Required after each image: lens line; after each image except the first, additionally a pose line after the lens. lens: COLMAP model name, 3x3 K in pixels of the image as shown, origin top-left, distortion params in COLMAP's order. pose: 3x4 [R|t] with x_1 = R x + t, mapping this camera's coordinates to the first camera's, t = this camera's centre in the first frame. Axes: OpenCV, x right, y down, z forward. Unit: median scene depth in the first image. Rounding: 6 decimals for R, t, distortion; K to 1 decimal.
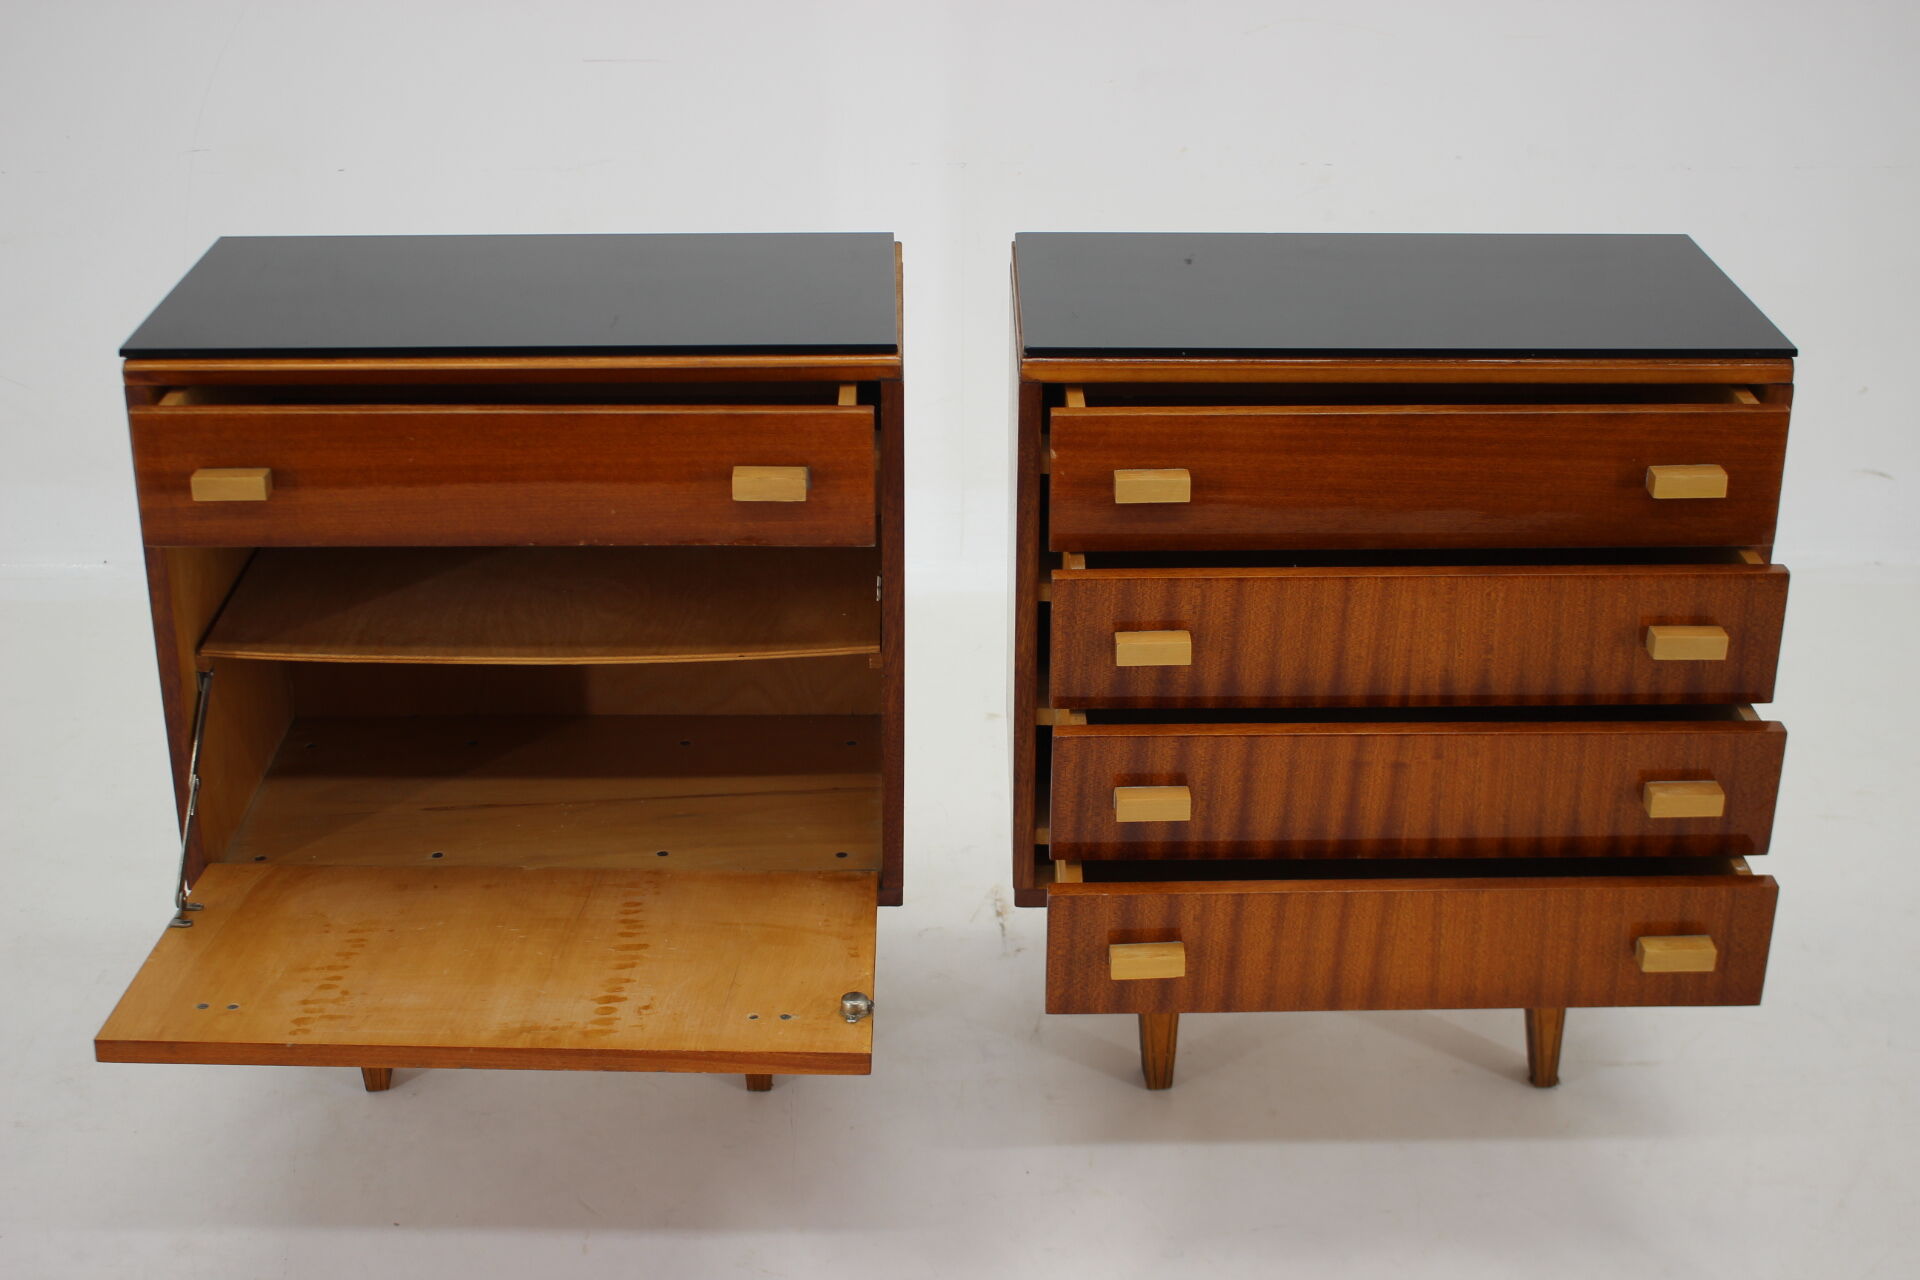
lens RADIAL K [[2714.4, 0, 959.6], [0, 2714.4, 640.0], [0, 0, 1]] dist [-0.001284, 0.000000]
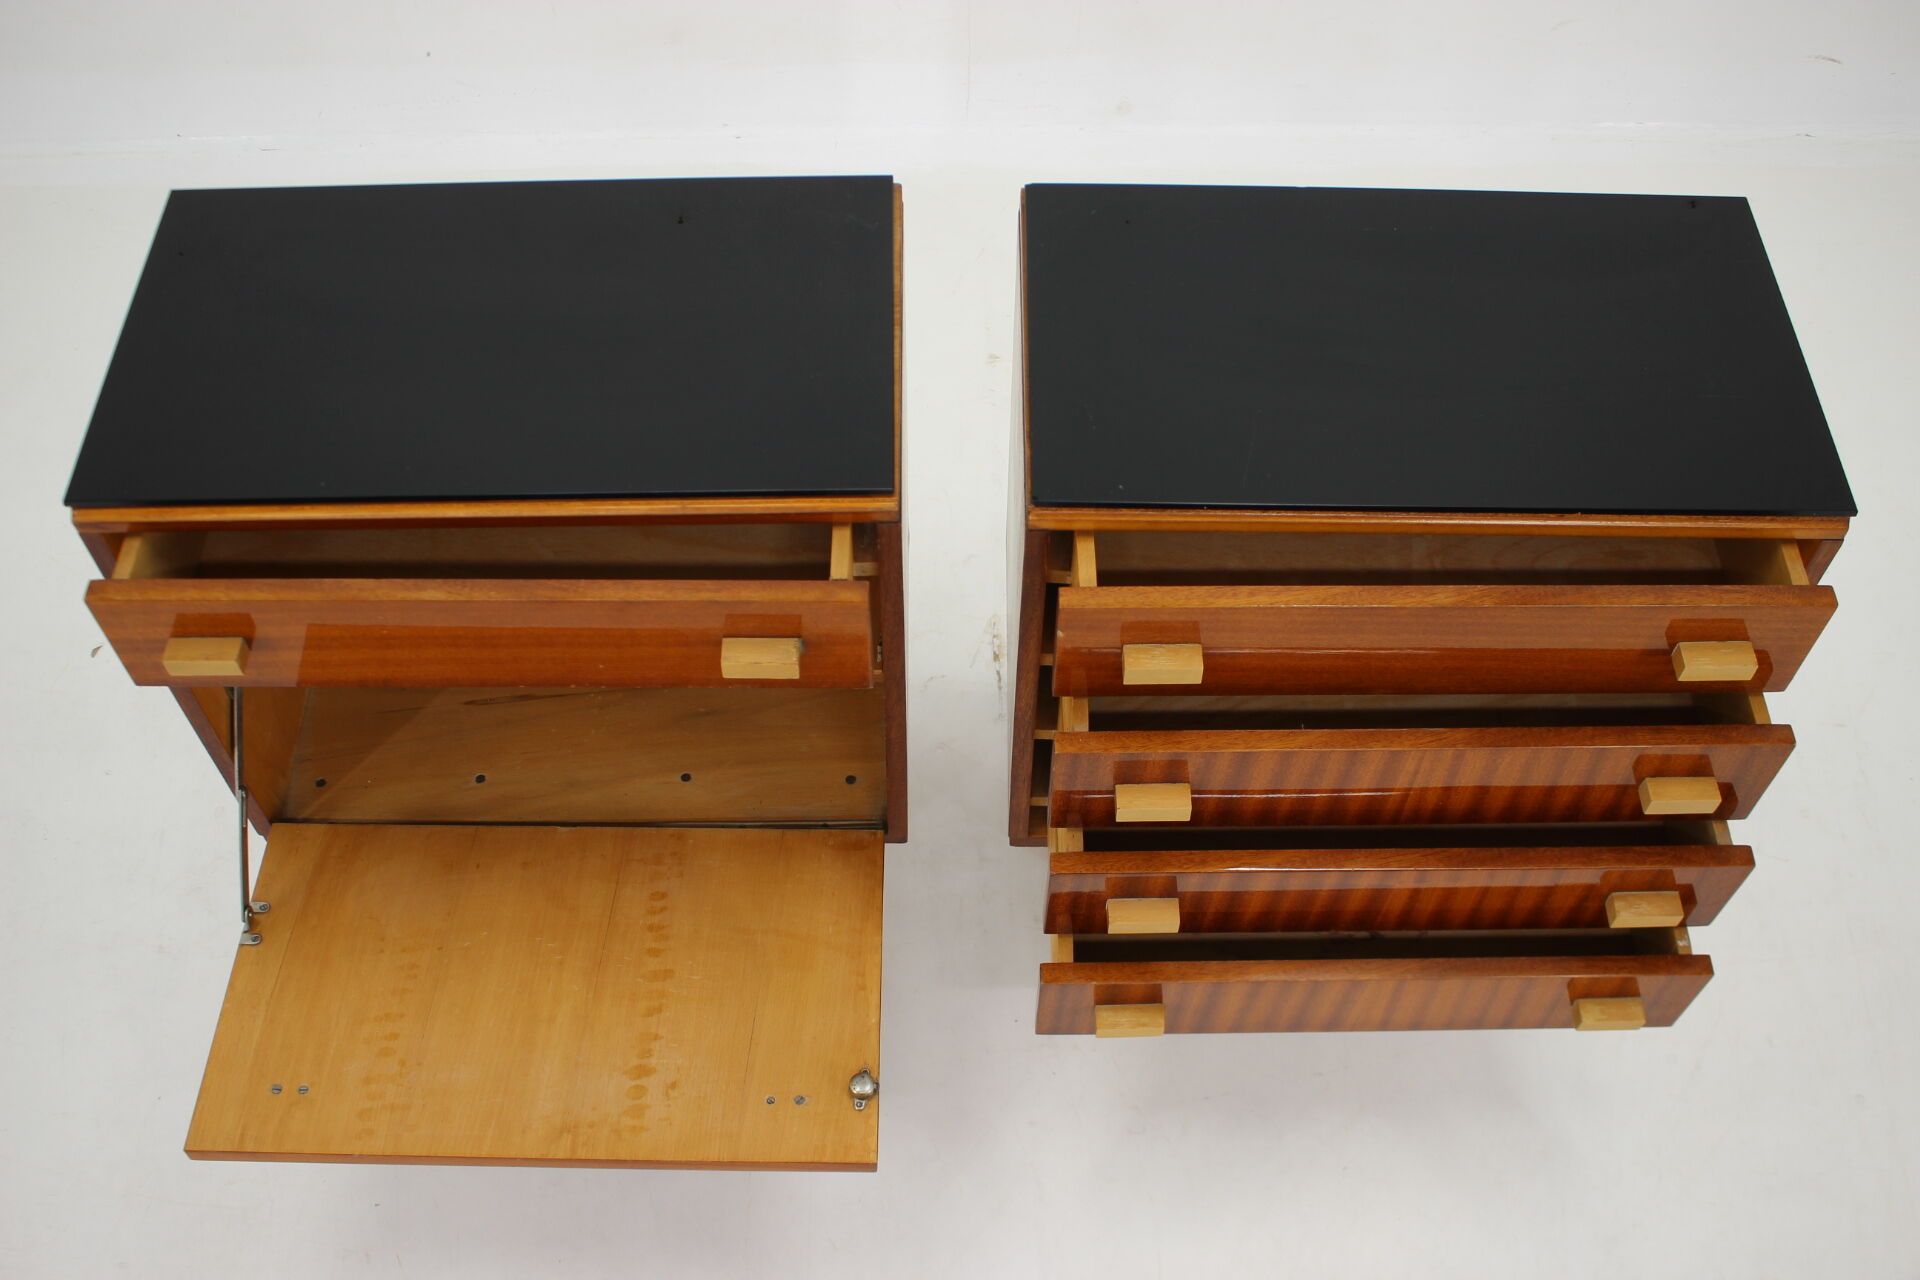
lens RADIAL K [[1881.2, 0, 961.4], [0, 1881.2, 640.7], [0, 0, 1]] dist [-0.081926, 0.000000]
pose [[0.999970, 0.007783, -0.000433, 0.000544], [-0.006328, 0.842895, 0.538040, -0.411507], [0.004553, -0.538021, 0.842919, 0.440638]]
